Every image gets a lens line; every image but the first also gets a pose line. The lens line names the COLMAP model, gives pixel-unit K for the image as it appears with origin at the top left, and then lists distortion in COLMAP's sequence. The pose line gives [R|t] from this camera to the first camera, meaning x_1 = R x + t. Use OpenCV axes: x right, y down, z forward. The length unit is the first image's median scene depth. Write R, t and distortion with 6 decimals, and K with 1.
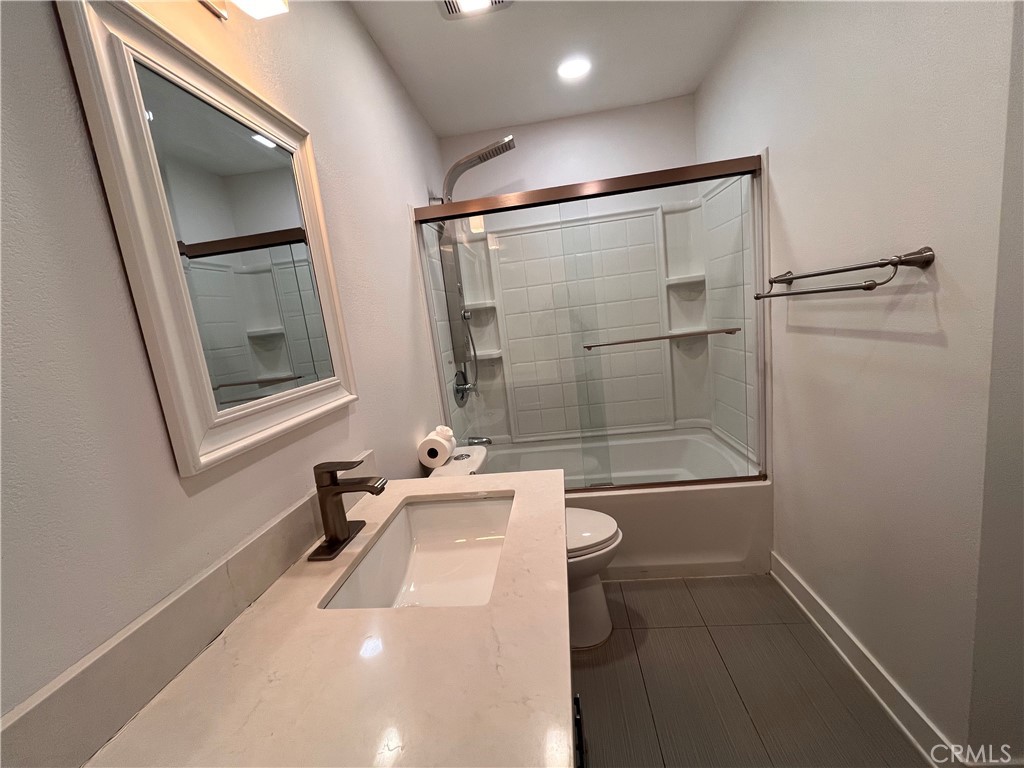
lens RADIAL K [[418.5, 0, 515.0], [0, 418.5, 383.9], [0, 0, 1]] dist [-0.007848, 0.002032]
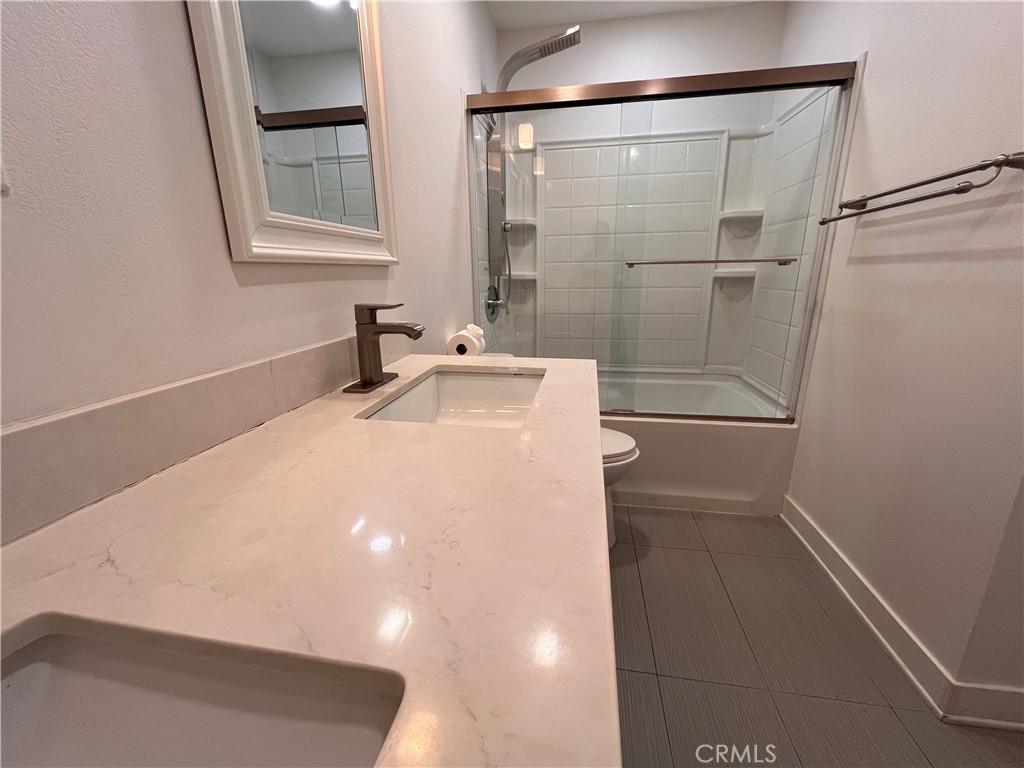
lens RADIAL K [[418.5, 0, 514.6], [0, 418.5, 385.8], [0, 0, 1]] dist [-0.007848, 0.002032]
pose [[0.992014, 0.119221, -0.041174, -0.017981], [-0.114087, 0.987342, 0.110186, 0.117001], [0.053790, -0.104609, 0.993058, 0.001931]]
